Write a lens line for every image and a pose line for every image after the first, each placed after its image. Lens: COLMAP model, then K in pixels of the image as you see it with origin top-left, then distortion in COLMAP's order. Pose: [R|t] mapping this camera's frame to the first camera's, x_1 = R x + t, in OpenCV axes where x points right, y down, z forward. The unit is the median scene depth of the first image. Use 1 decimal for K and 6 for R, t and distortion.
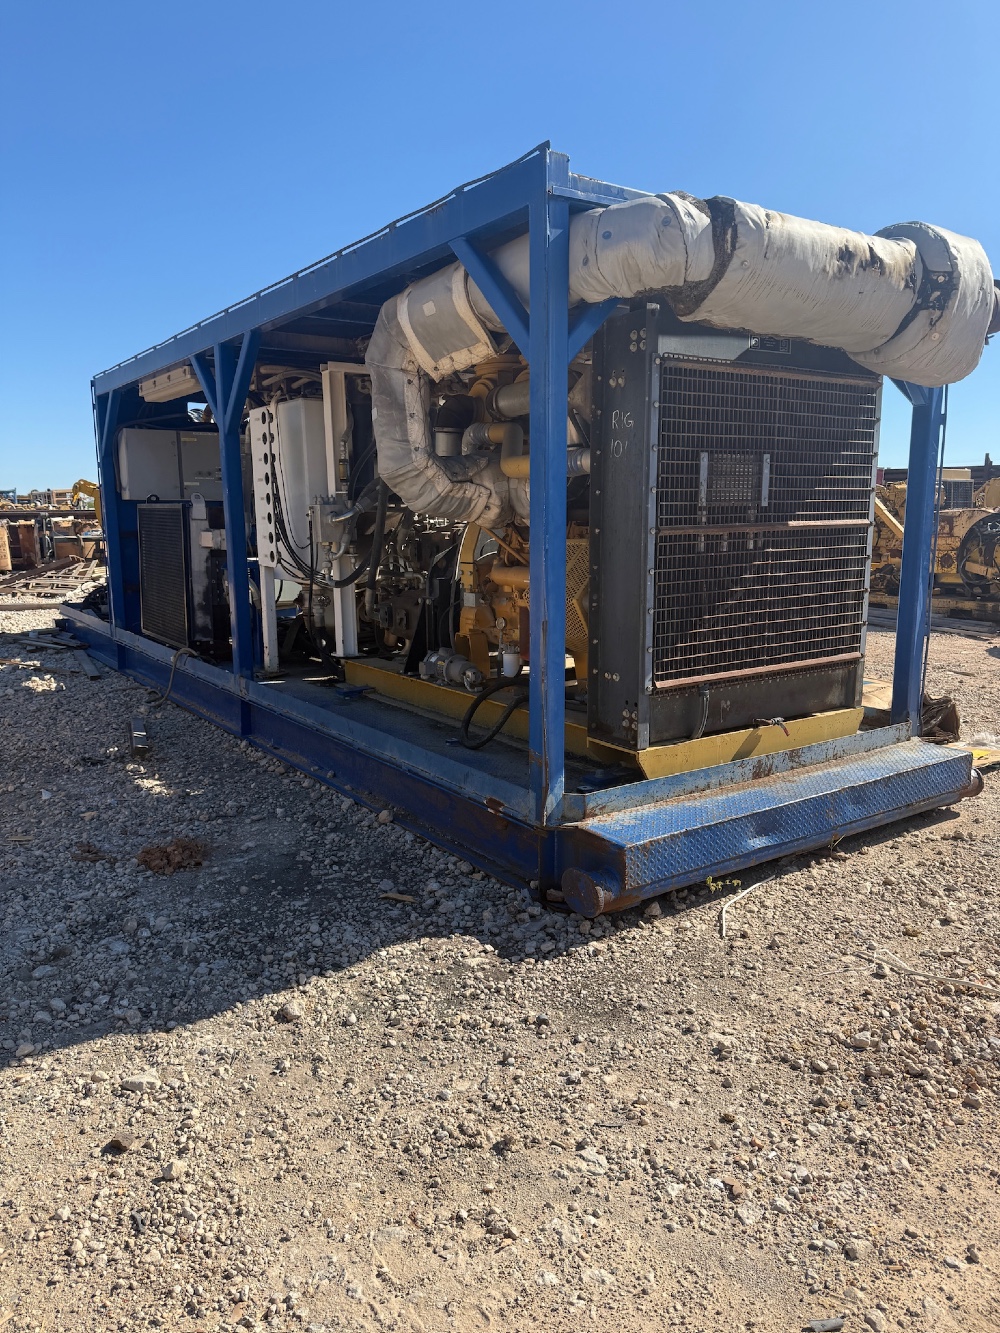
lens RADIAL K [[962.5, 0, 500.0], [0, 962.5, 666.5], [0, 0, 1]] dist [0.102939, -0.174560]
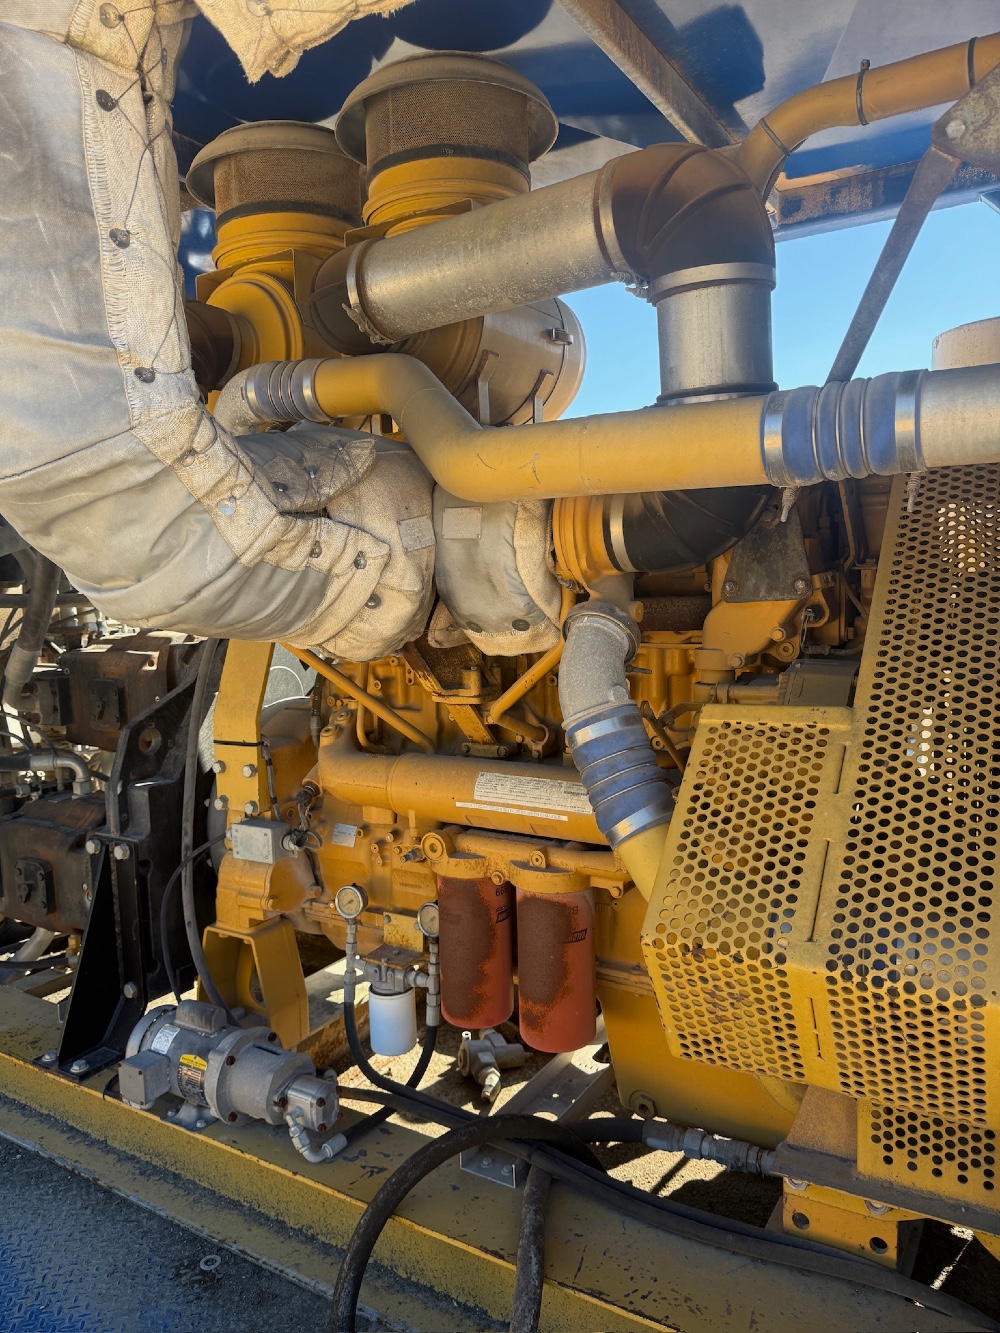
lens RADIAL K [[962.5, 0, 500.0], [0, 962.5, 666.5], [0, 0, 1]] dist [0.102939, -0.174560]
pose [[0.916861, -0.055893, 0.395275, -0.087723], [0.085336, 0.994704, -0.057287, -0.107693], [-0.389980, 0.086255, 0.916775, 0.618167]]
